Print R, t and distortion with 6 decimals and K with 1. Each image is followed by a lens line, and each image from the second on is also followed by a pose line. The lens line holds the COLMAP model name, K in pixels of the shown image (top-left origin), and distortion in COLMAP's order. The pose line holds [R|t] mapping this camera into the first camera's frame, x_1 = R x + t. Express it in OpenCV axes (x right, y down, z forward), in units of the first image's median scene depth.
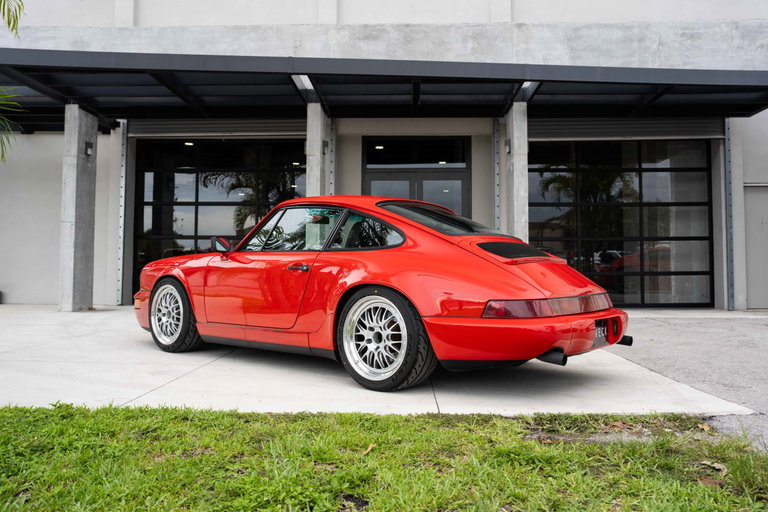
lens RADIAL K [[617.2, 0, 384.3], [0, 617.2, 251.8], [0, 0, 1]] dist [-0.076241, 0.111521]
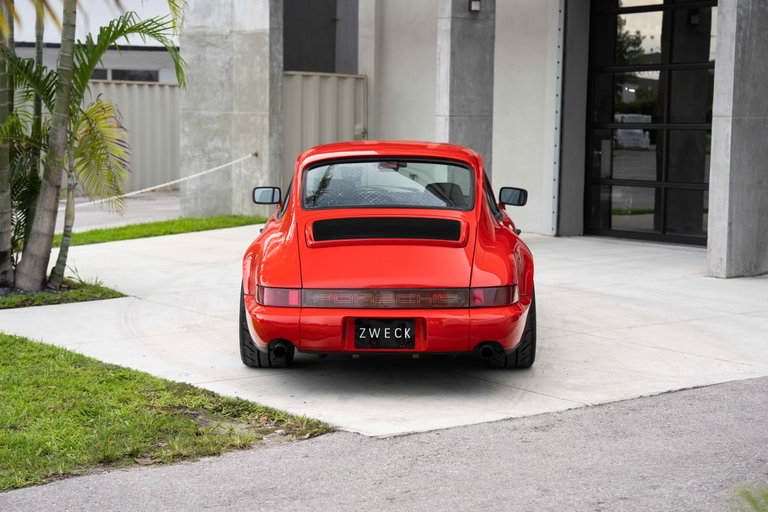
lens RADIAL K [[1469.8, 0, 383.0], [0, 1469.8, 255.0], [0, 0, 1]] dist [0.287548, -0.026356]
pose [[0.621457, 0.071368, -0.780191, 0.781539], [0.026466, 0.993361, 0.111949, -0.083095], [0.783001, -0.090220, 0.615442, -0.106913]]
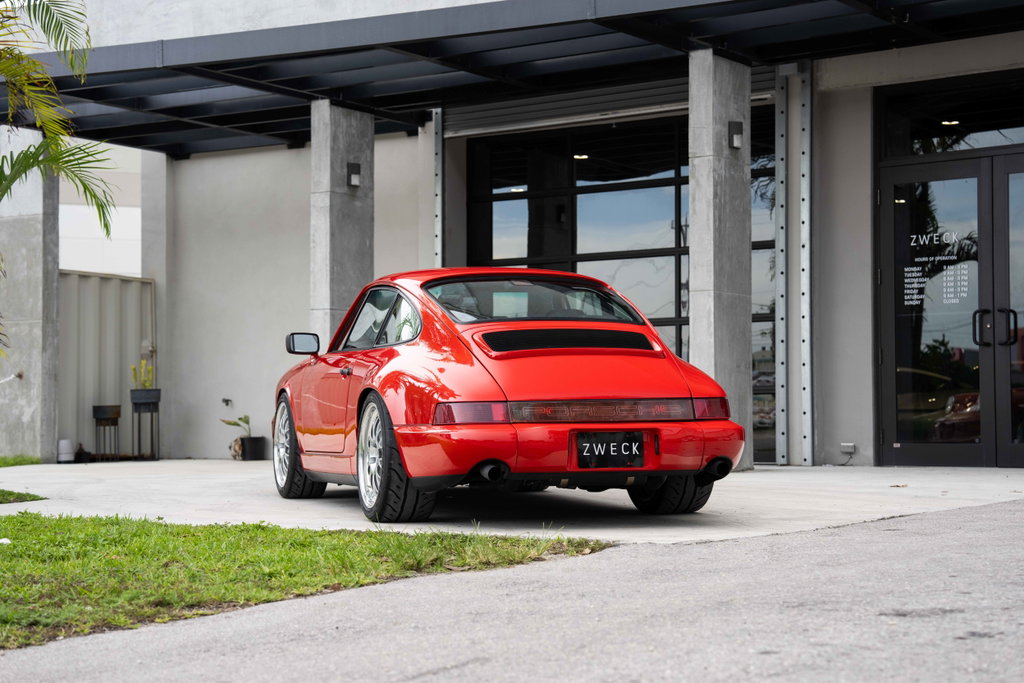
lens RADIAL K [[1861.8, 0, 516.2], [0, 1861.8, 353.5], [0, 0, 1]] dist [0.269206, 0.000205]
pose [[0.842325, -0.030881, -0.538084, 0.585008], [0.030957, 0.999481, -0.008900, 0.013860], [0.538080, -0.009160, 0.842844, -0.379837]]
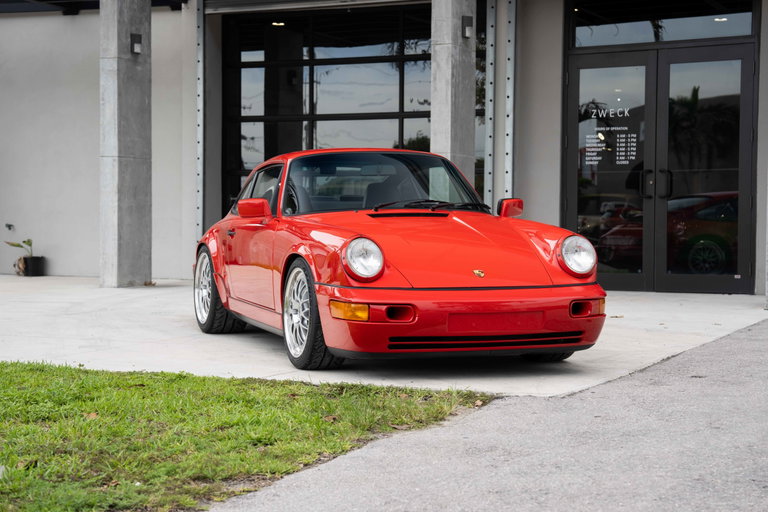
lens RADIAL K [[1446.1, 0, 384.3], [0, 1446.1, 255.9], [0, 0, 1]] dist [0.292145, -0.027350]
pose [[0.916937, 0.009480, -0.398920, 0.429057], [0.015101, 0.998177, 0.058431, -0.029380], [0.398746, -0.059602, 0.915122, -0.393673]]
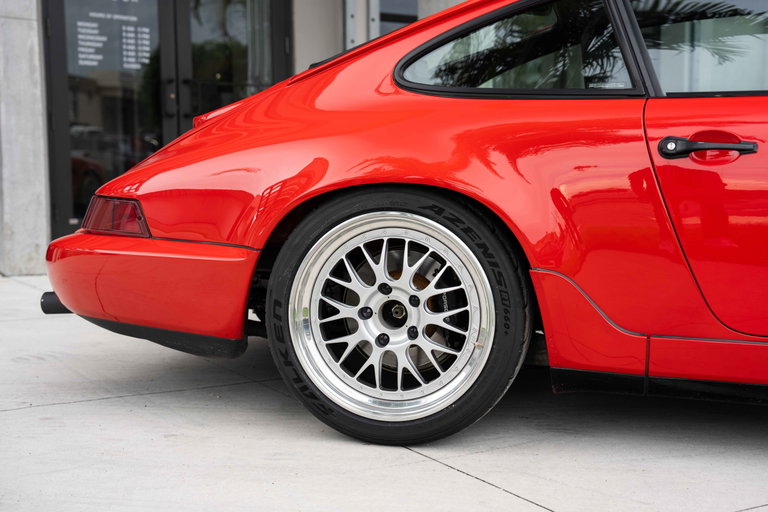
lens RADIAL K [[1060.1, 0, 384.2], [0, 1060.1, 258.2], [0, 0, 1]] dist [0.148852, 0.057013]
pose [[0.826318, -0.052962, 0.560708, -0.302951], [-0.019314, 0.992318, 0.122194, 0.009984], [-0.562872, -0.111801, 0.818948, 0.353032]]
